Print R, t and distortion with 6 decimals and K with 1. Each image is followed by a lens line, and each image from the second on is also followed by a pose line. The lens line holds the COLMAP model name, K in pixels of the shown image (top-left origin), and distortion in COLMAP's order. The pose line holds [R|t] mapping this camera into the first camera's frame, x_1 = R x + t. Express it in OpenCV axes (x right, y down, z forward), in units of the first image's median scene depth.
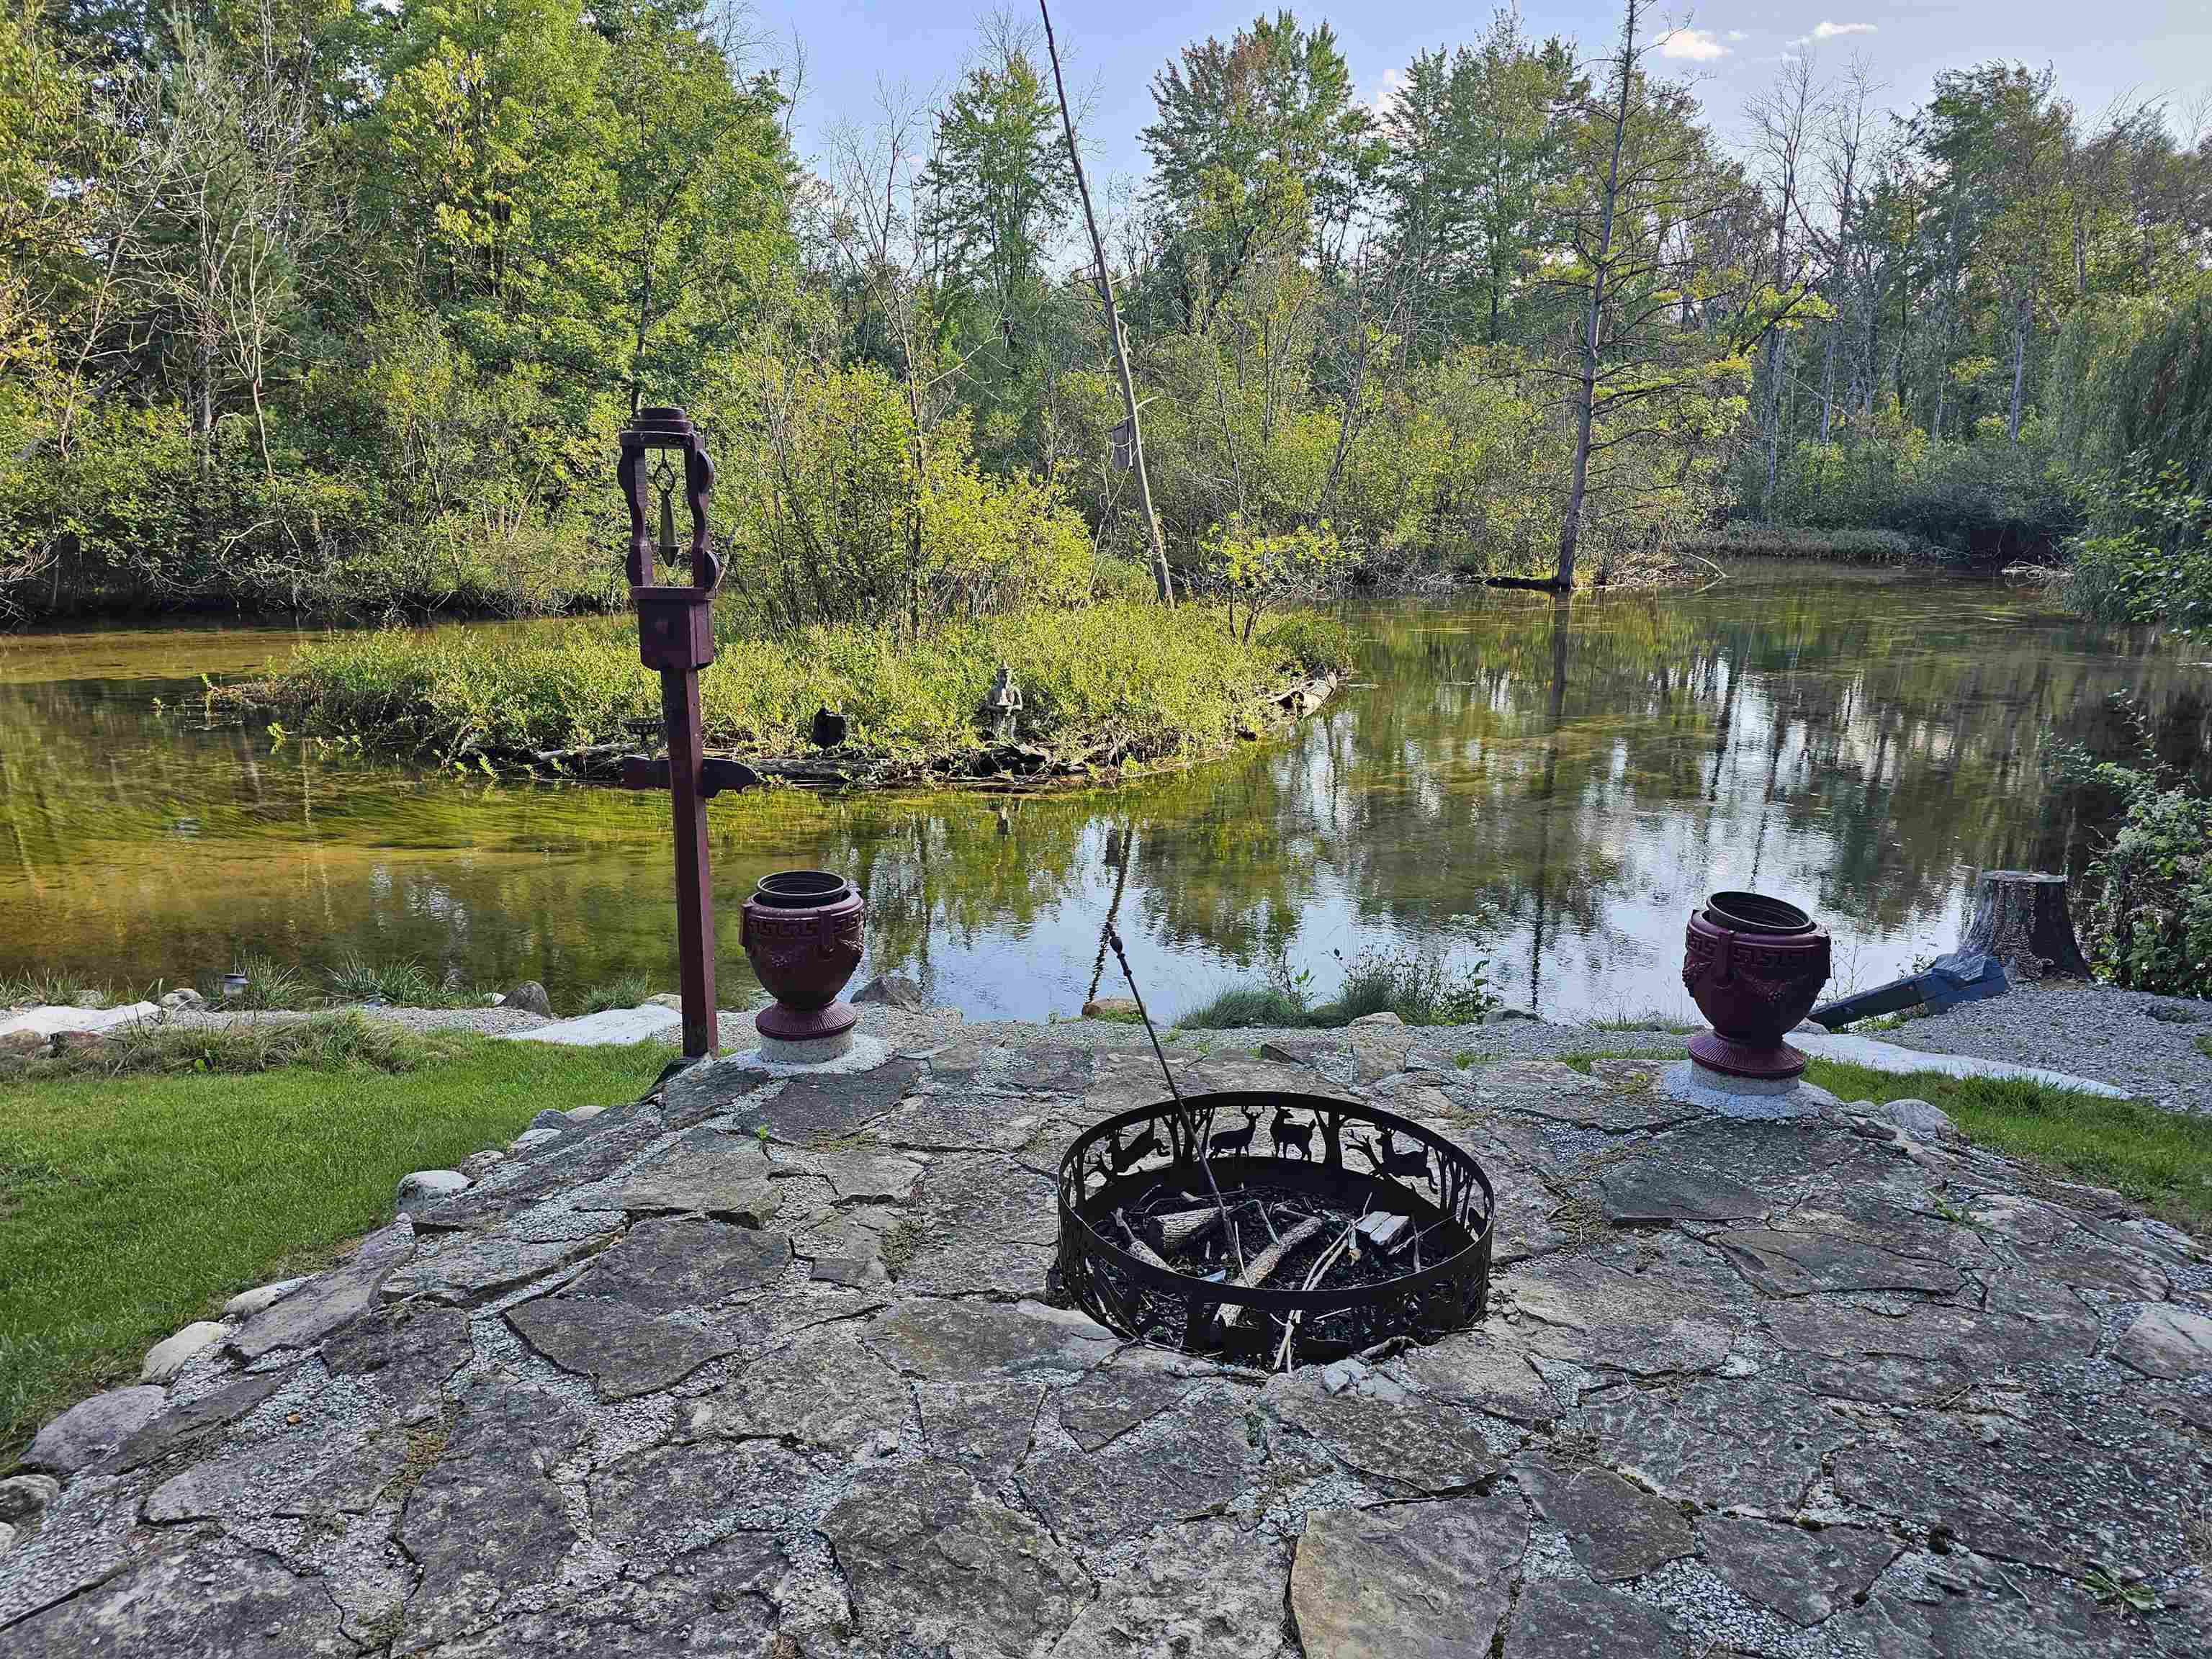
lens RADIAL K [[1581.3, 0, 1110.8], [0, 1581.3, 911.2], [0, 0, 1]] dist [0.109011, -0.000323]
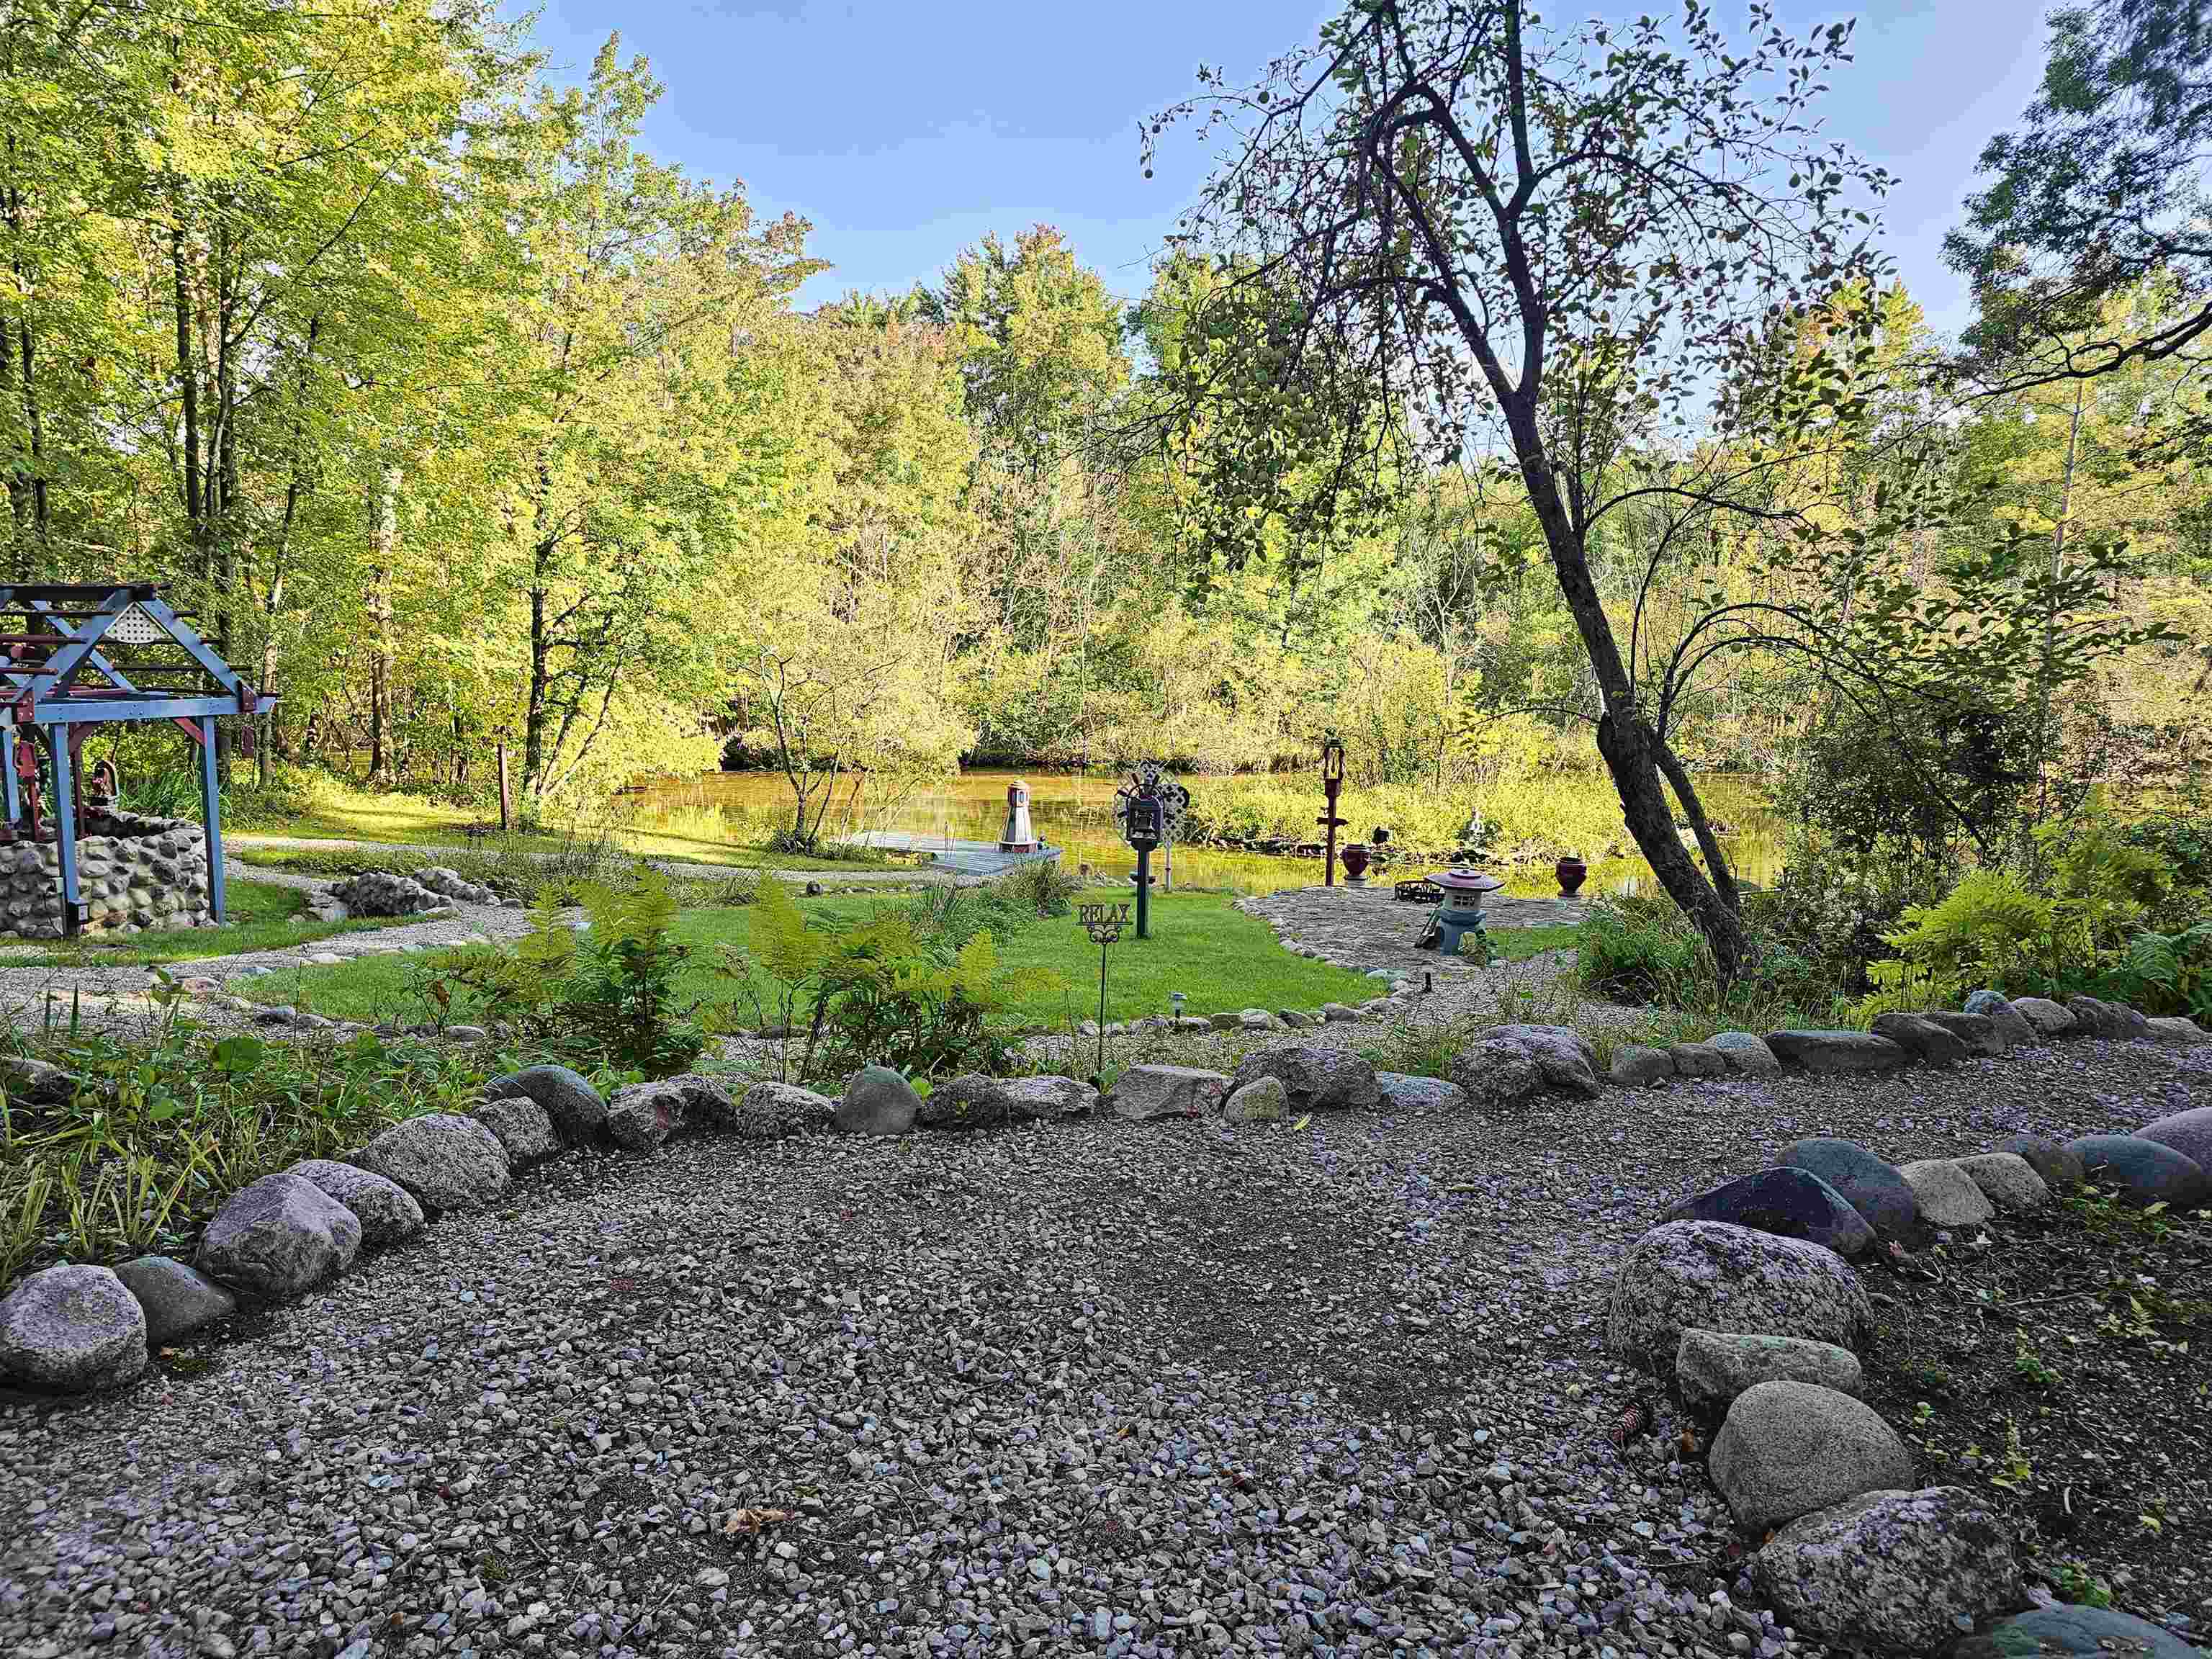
lens RADIAL K [[1495.2, 0, 1106.0], [0, 1495.2, 829.5], [0, 0, 1]] dist [0.003983, -0.088037]
pose [[0.929752, 0.050395, -0.364720, 0.187683], [-0.102958, 0.986656, -0.126132, 0.150353], [0.353497, 0.154822, 0.922535, -0.862190]]
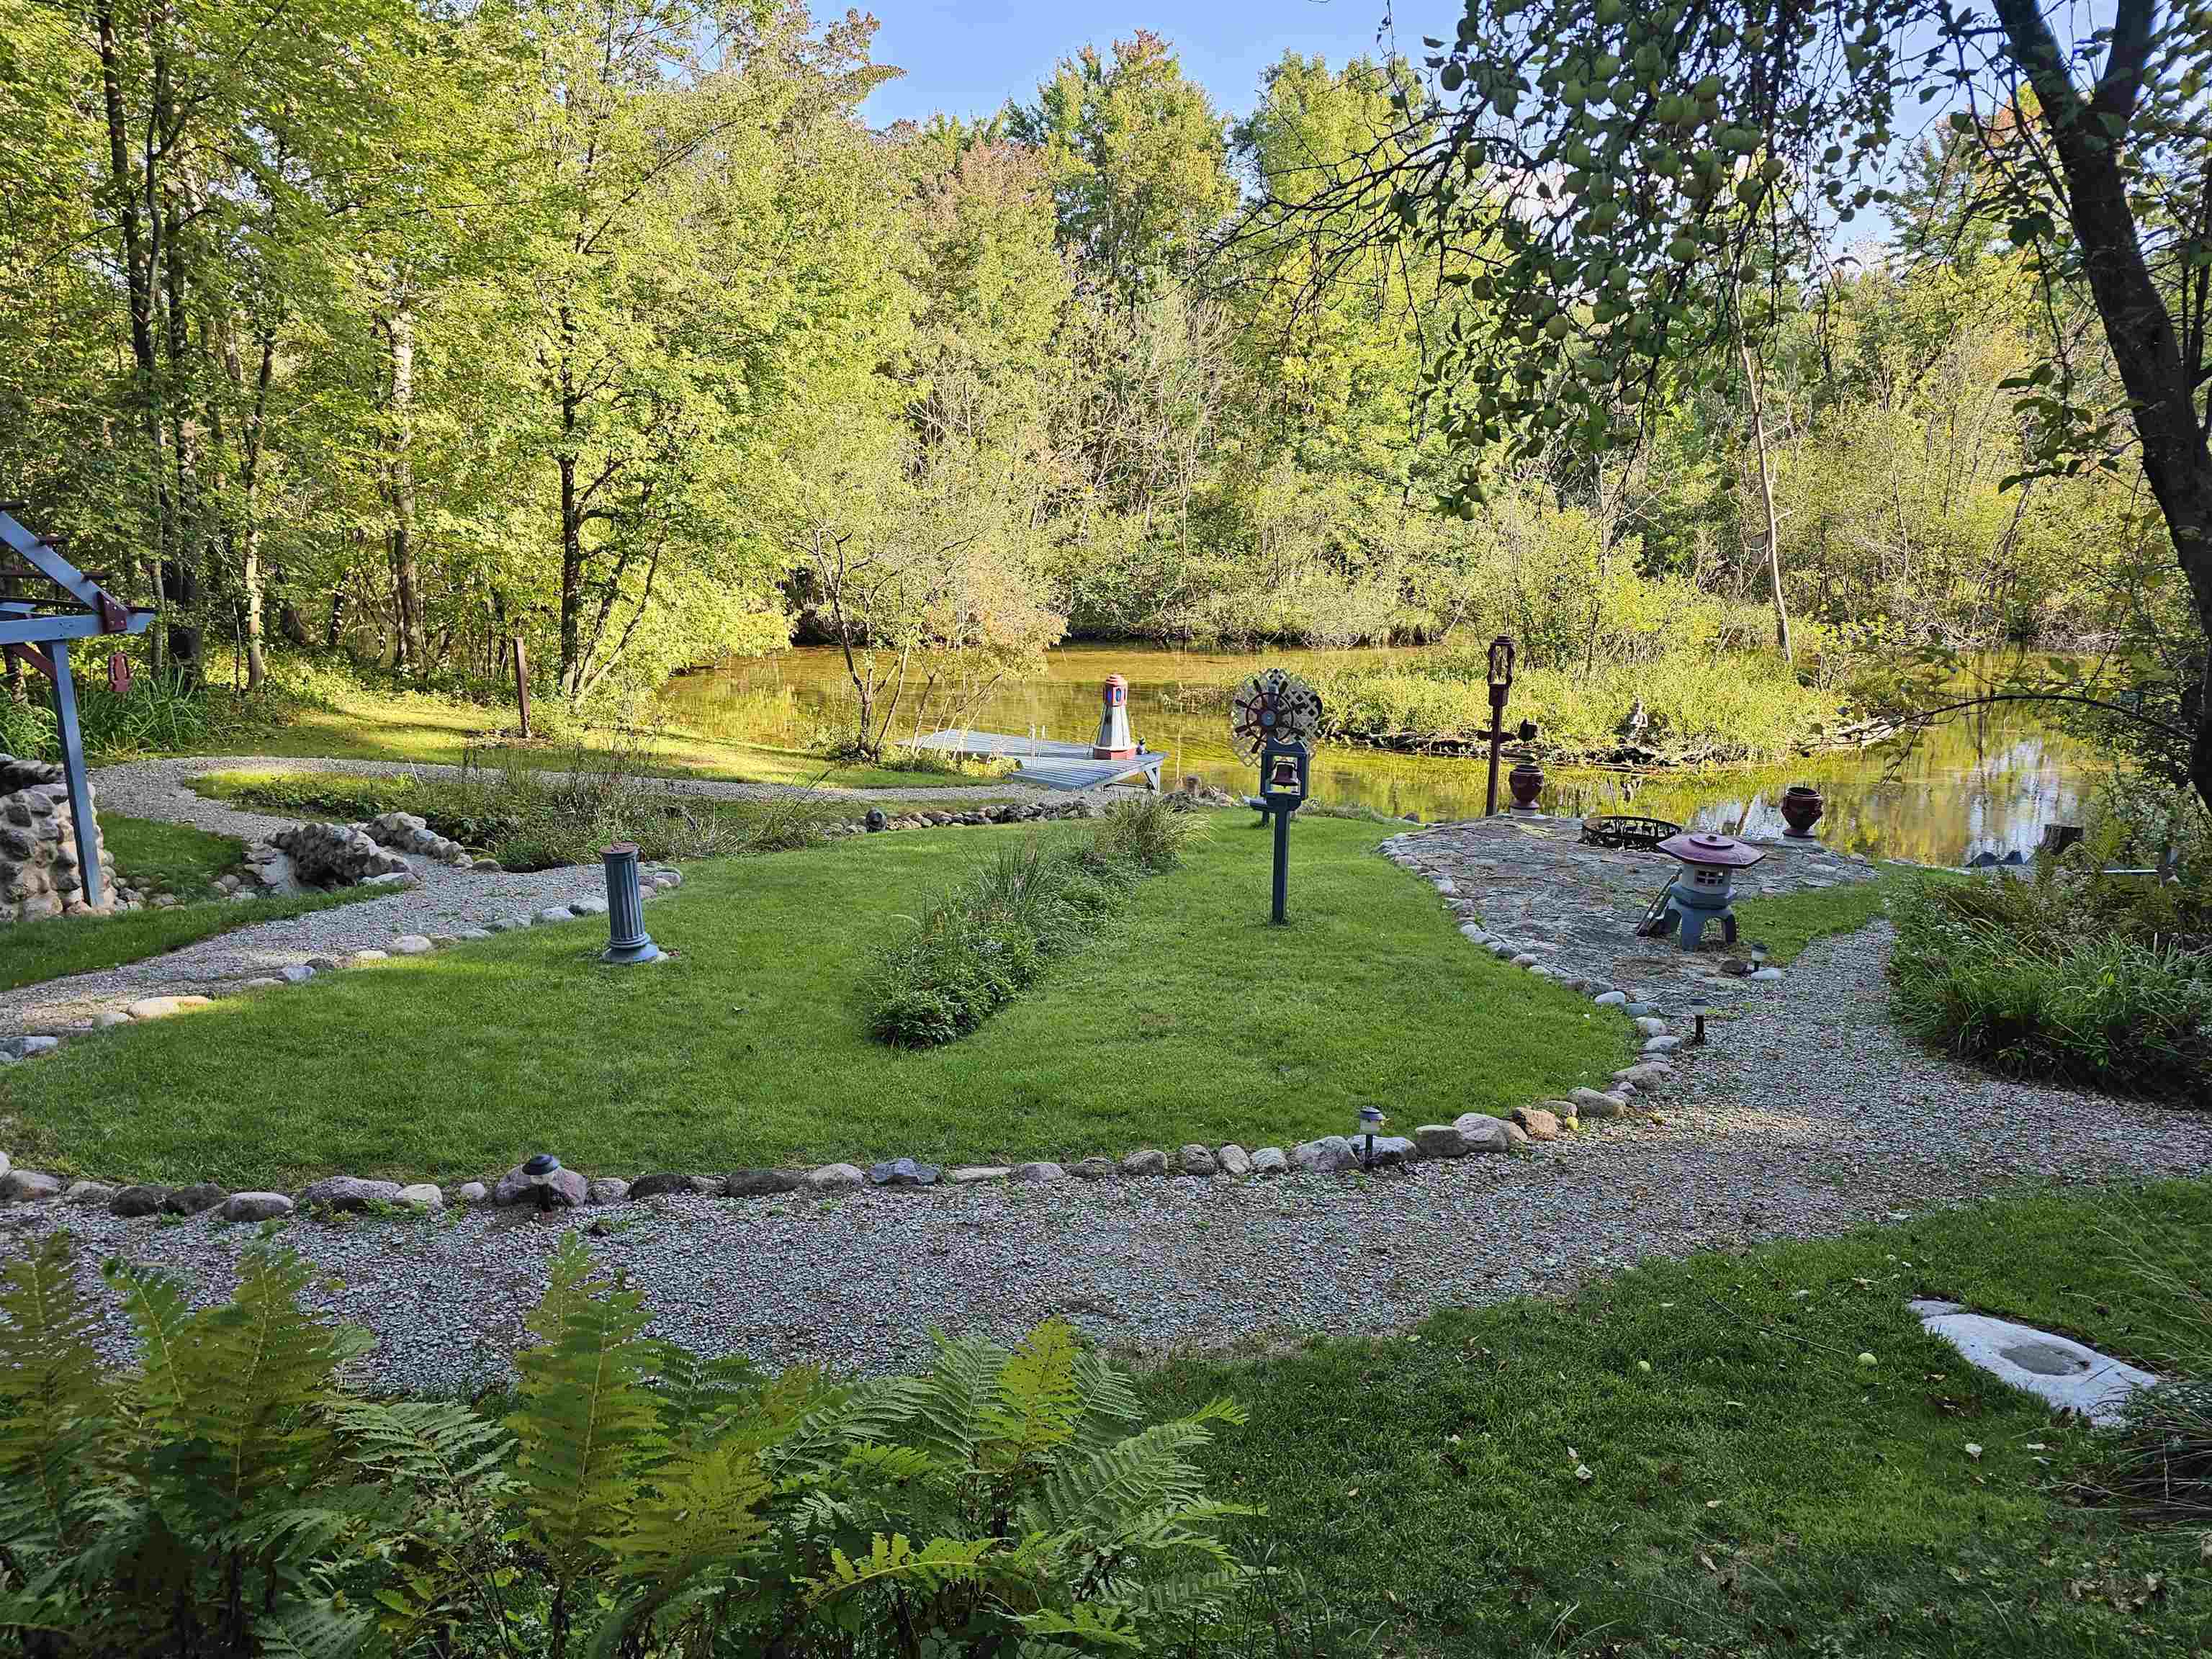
lens RADIAL K [[1527.1, 0, 1106.9], [0, 1527.1, 838.2], [0, 0, 1]] dist [-0.002842, -0.024117]
pose [[0.905383, 0.091827, -0.414547, 0.111343], [-0.111682, 0.993458, -0.023854, 0.094862], [0.409645, 0.067895, 0.909715, -0.714408]]
